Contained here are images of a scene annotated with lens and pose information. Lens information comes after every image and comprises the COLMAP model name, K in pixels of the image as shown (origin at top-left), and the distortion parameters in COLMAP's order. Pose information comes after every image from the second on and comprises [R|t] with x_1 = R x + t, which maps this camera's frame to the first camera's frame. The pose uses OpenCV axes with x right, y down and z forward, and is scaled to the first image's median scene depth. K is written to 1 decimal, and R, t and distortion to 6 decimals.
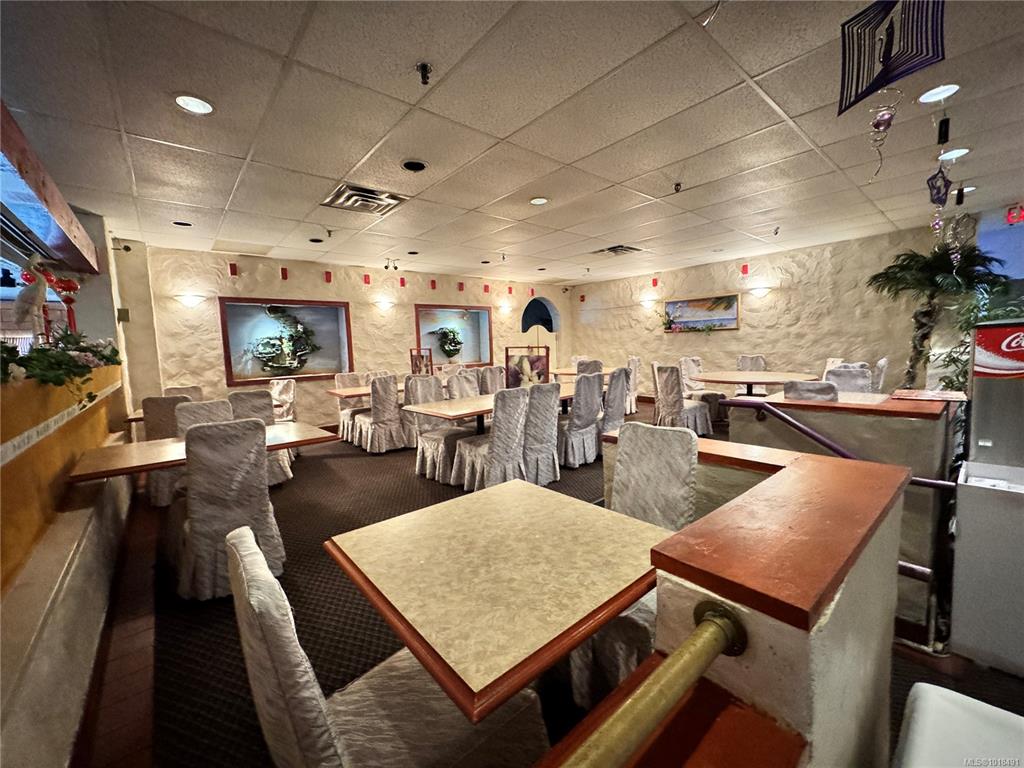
lens RADIAL K [[406.5, 0, 512.0], [0, 406.5, 384.0], [0, 0, 1]] dist [-0.003291, 0.000518]
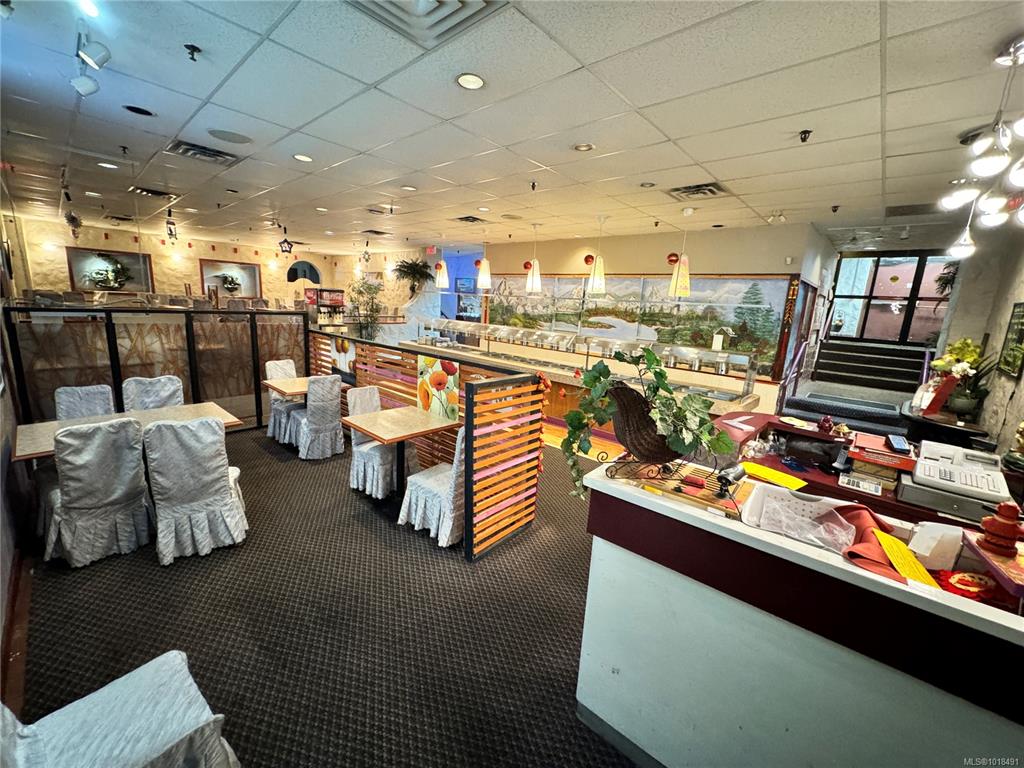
lens RADIAL K [[406.5, 0, 512.0], [0, 406.5, 384.0], [0, 0, 1]] dist [-0.003291, 0.000518]
pose [[0.987095, 0.061316, 0.147933, 0.923217], [-0.075695, 0.992728, 0.093607, 0.080258], [-0.141117, -0.103597, 0.984558, -1.036444]]
